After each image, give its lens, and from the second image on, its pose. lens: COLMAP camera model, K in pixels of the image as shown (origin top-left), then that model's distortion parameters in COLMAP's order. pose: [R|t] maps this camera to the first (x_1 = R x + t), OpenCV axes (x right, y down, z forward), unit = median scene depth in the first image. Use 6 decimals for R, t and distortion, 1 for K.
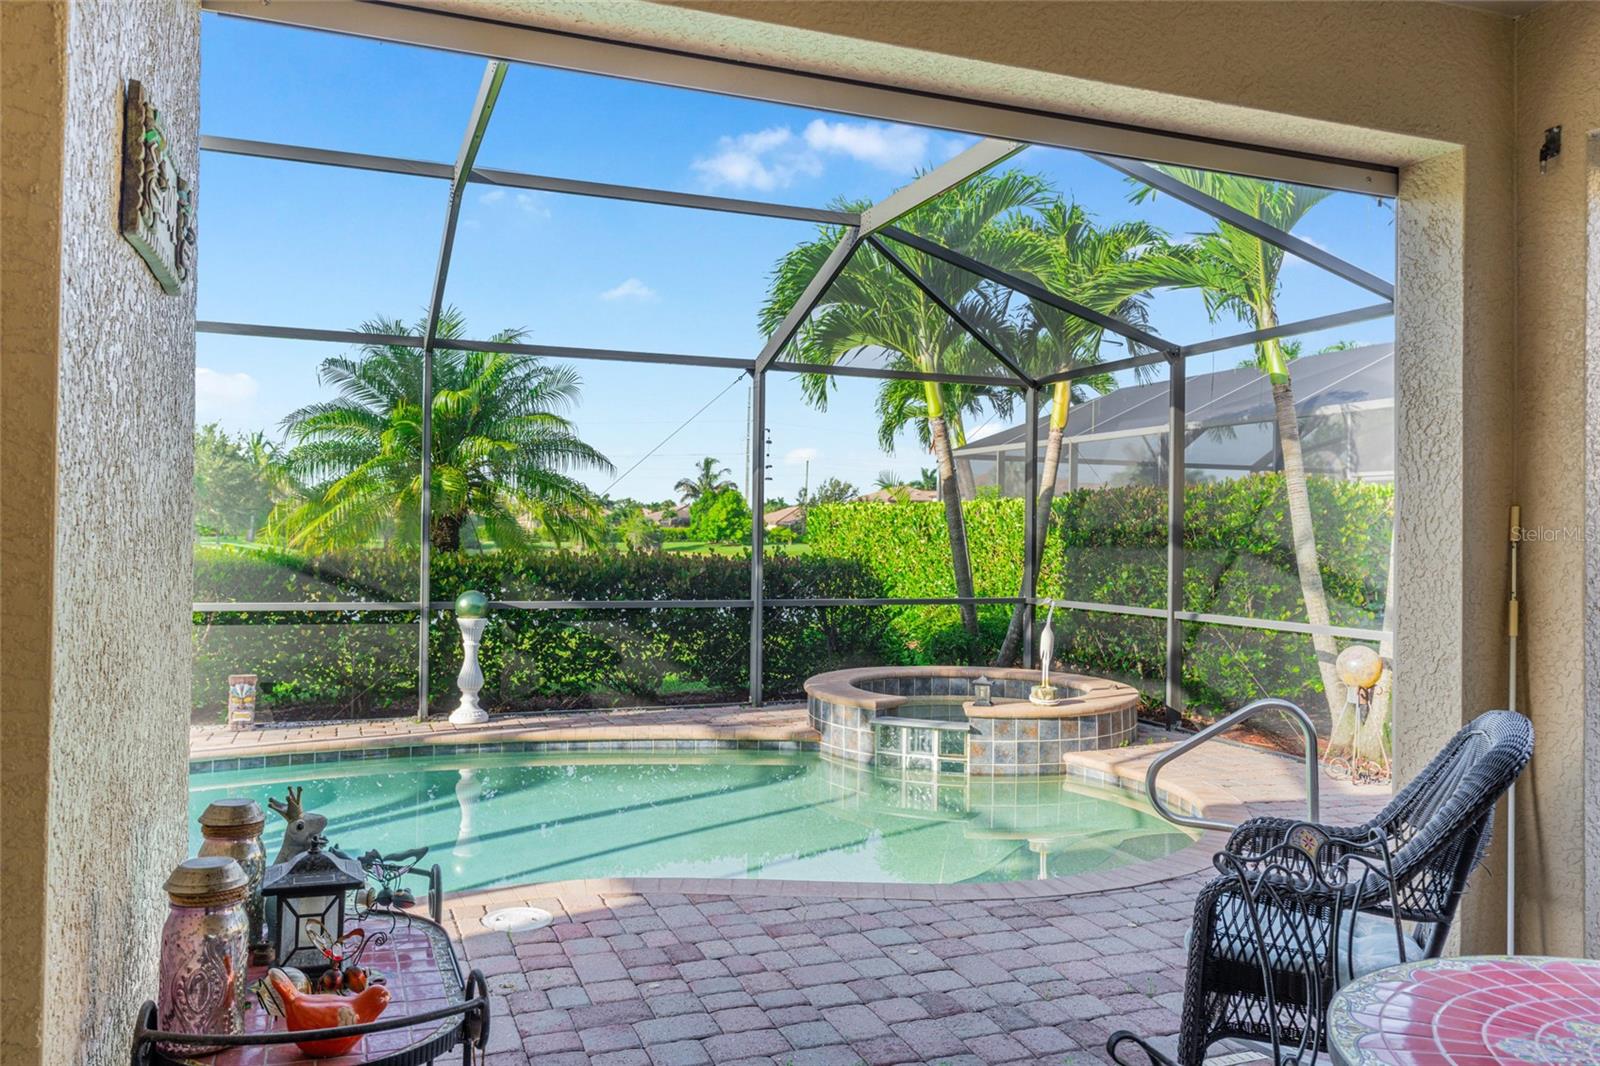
lens RADIAL K [[1190.2, 0, 798.2], [0, 1190.2, 532.7], [0, 0, 1]] dist [0.008954, 0.001306]
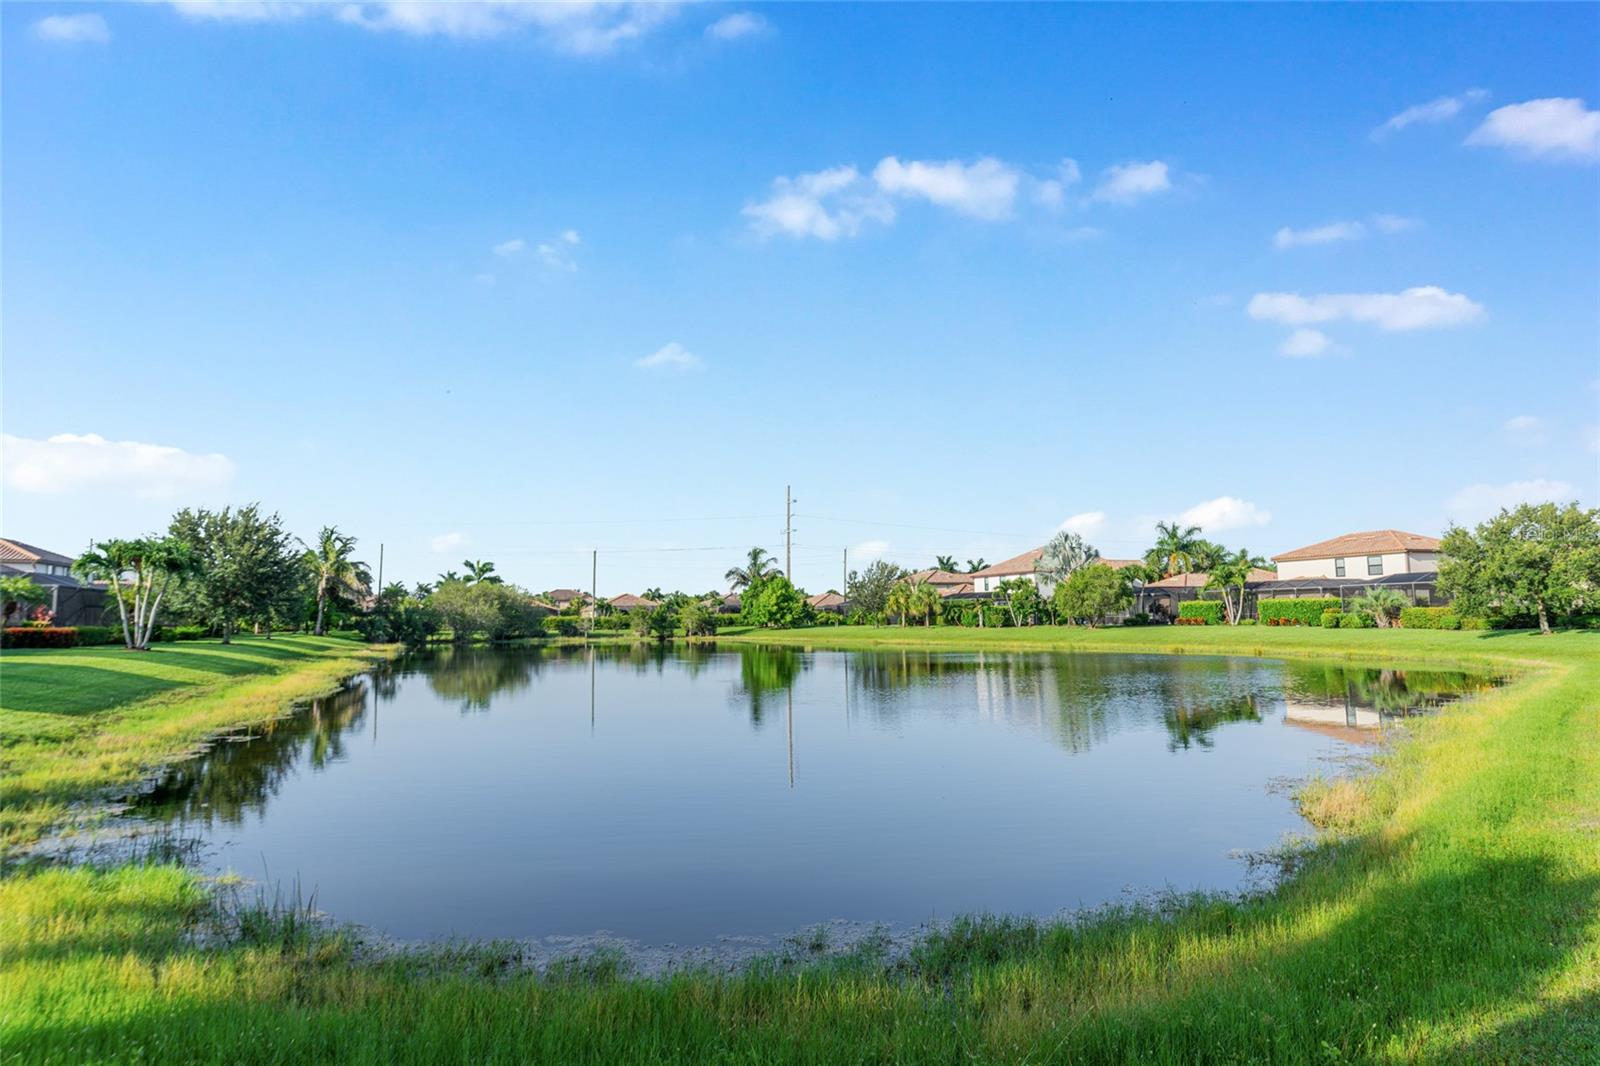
lens RADIAL K [[966.6, 0, 799.4], [0, 966.6, 529.5], [0, 0, 1]] dist [-0.004422, -0.000251]
pose [[0.999614, -0.026229, -0.009158, -0.032237], [0.025277, 0.995444, -0.091936, 0.002530], [0.011527, 0.091669, 0.995723, 0.143713]]
